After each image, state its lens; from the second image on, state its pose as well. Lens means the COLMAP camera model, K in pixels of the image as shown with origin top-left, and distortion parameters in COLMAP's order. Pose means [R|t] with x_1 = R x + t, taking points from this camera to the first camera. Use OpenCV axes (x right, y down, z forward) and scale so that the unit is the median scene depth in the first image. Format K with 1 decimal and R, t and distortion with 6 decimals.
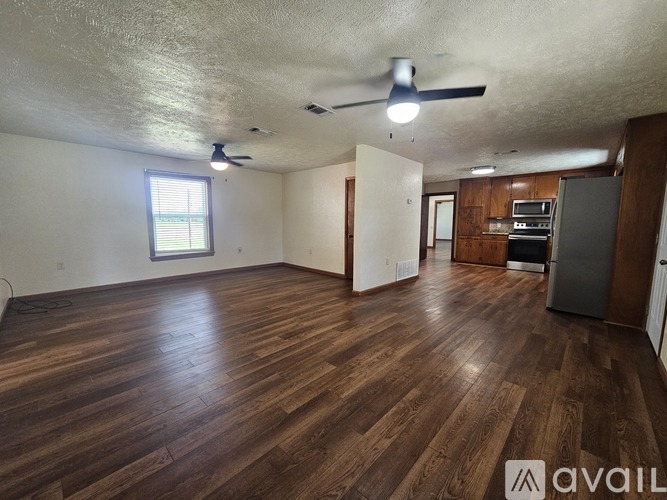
lens RADIAL K [[273.4, 0, 332.7], [0, 273.4, 249.6], [0, 0, 1]] dist [-0.000196, 0.000179]
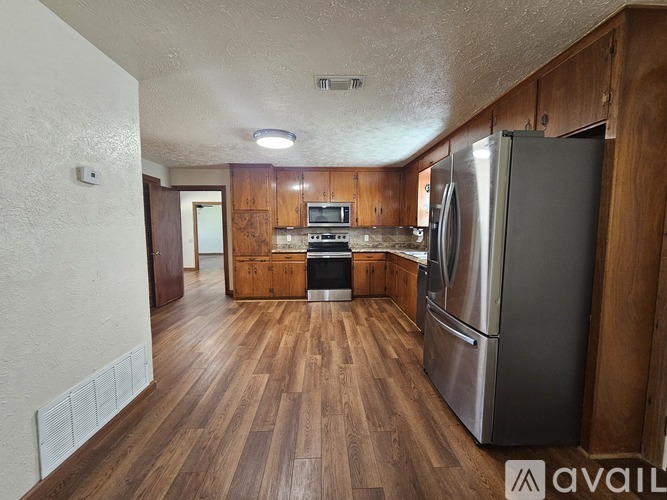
lens RADIAL K [[273.4, 0, 332.7], [0, 273.4, 249.6], [0, 0, 1]] dist [-0.000196, 0.000179]
pose [[0.686762, -0.062685, 0.724175, 0.176477], [0.084171, 0.996431, 0.006428, -0.055197], [-0.721993, 0.056540, 0.689587, 0.442810]]
